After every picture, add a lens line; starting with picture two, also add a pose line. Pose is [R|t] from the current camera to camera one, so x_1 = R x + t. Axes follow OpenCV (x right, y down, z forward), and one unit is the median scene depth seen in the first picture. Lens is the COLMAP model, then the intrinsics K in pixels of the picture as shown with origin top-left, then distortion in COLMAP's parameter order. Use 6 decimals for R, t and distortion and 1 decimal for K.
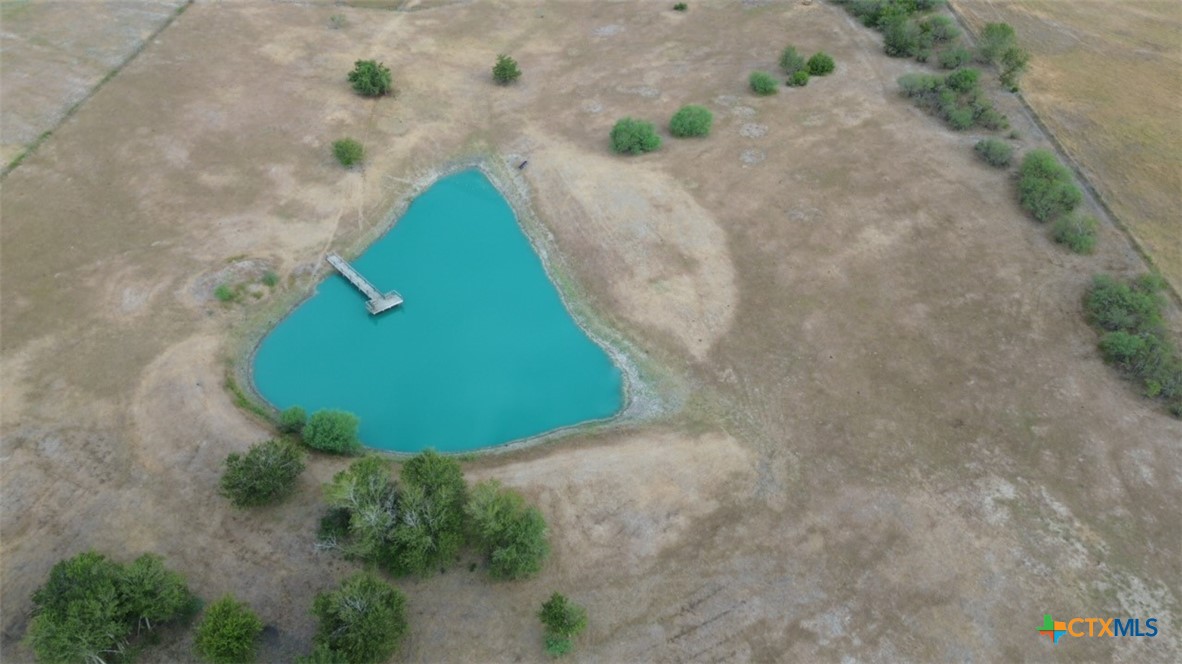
lens RADIAL K [[836.2, 0, 588.1], [0, 836.2, 334.0], [0, 0, 1]] dist [0.071364, -0.063269]
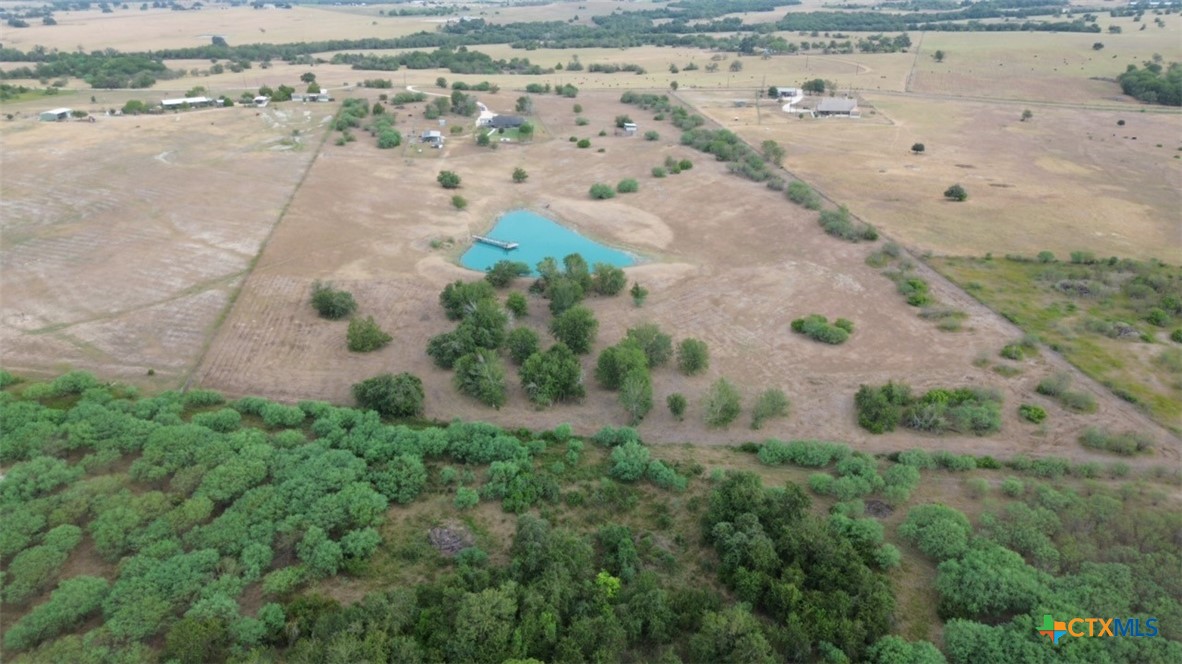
lens RADIAL K [[836.2, 0, 588.1], [0, 836.2, 334.0], [0, 0, 1]] dist [0.071364, -0.063269]
pose [[0.981767, -0.075203, 0.174581, -0.358314], [0.120044, 0.957390, -0.262665, 0.619176], [-0.147389, 0.278833, 0.948962, -0.783609]]
